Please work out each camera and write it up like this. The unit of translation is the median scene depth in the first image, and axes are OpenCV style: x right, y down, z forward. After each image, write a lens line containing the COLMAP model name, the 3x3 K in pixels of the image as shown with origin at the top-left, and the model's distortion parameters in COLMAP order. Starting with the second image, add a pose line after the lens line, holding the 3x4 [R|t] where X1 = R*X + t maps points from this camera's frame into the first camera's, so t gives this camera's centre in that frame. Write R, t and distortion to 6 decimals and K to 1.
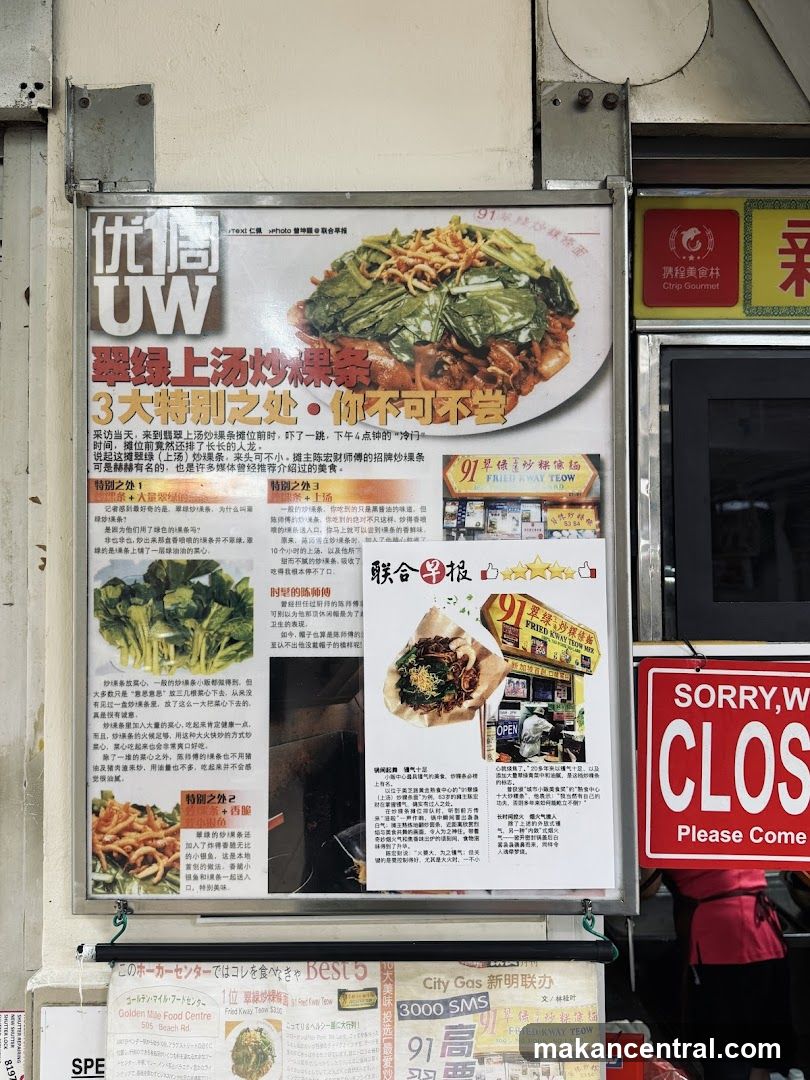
lens RADIAL K [[833.0, 0, 397.2], [0, 833.0, 546.8], [0, 0, 1]] dist [0.050514, -0.058974]
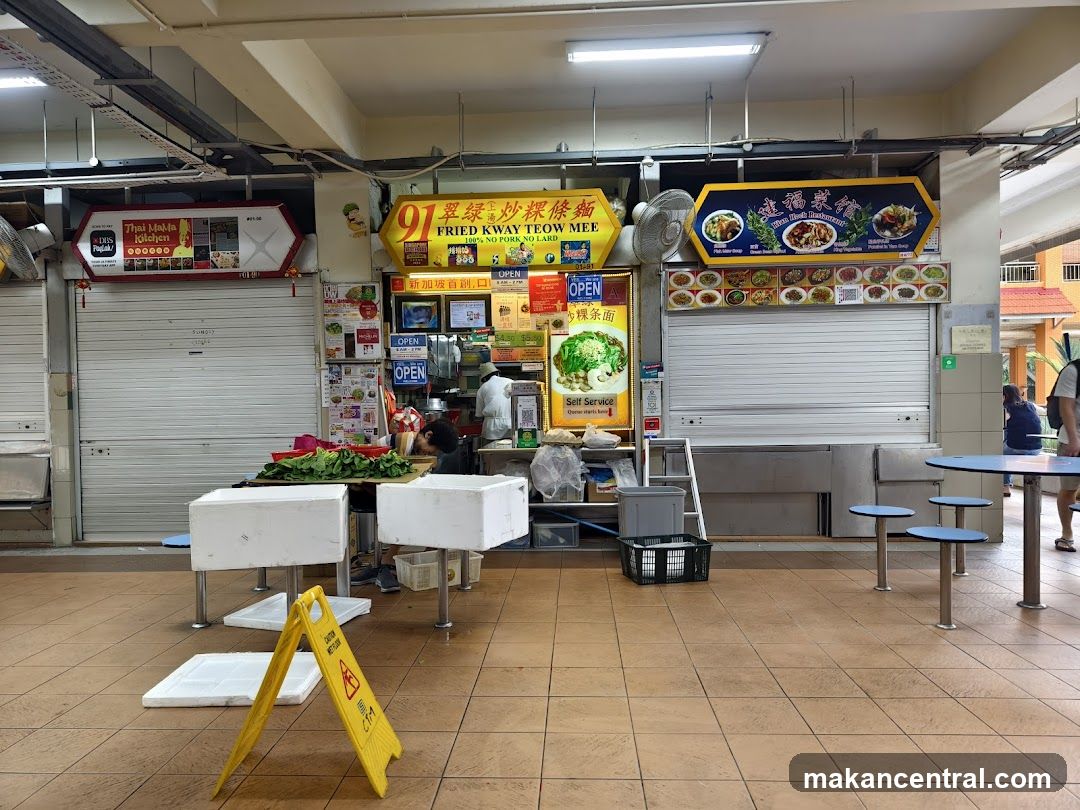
lens RADIAL K [[714.1, 0, 526.3], [0, 714.1, 426.8], [0, 0, 1]] dist [0.044541, -0.002787]
pose [[0.998310, -0.005723, -0.057834, 2.325320], [0.011810, 0.994353, 0.105467, 0.354423], [0.056904, -0.105972, 0.992740, -6.900092]]
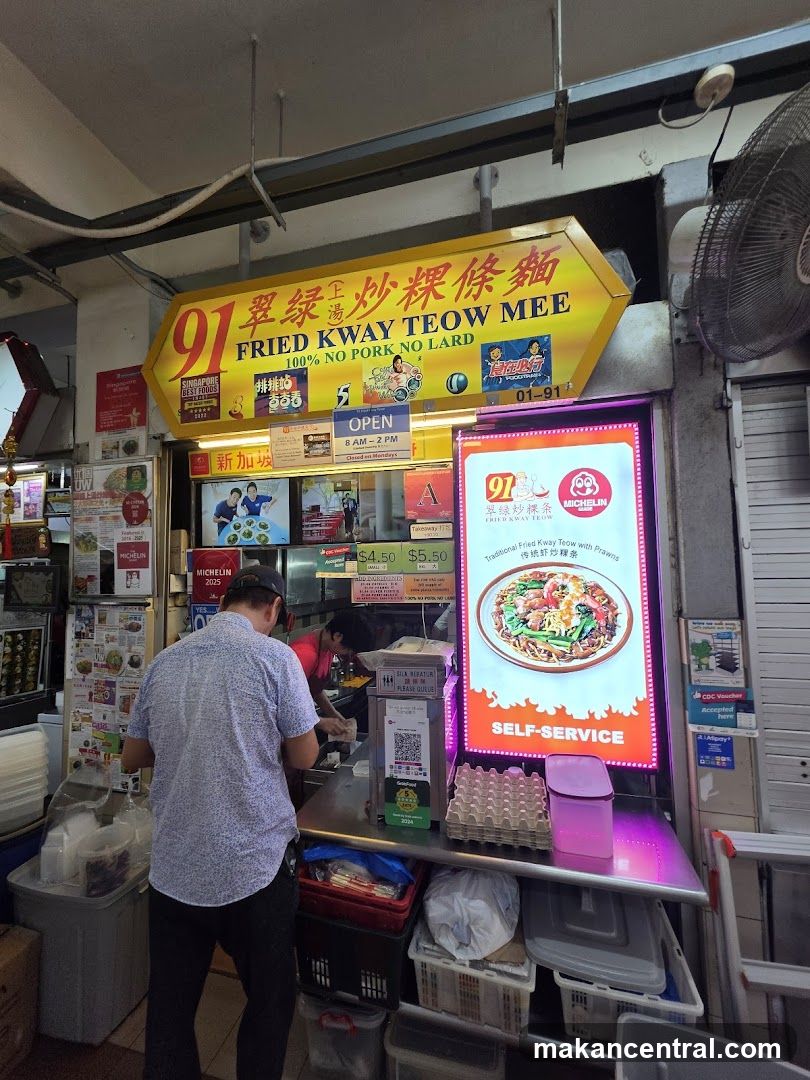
lens RADIAL K [[431.3, 0, 413.4], [0, 431.3, 542.3], [0, 0, 1]] dist [0.000618, 0.000350]
pose [[0.967675, -0.020602, -0.251358, 2.444788], [0.016451, 0.999692, -0.018606, 0.168747], [0.251664, 0.013870, 0.967715, -1.136219]]
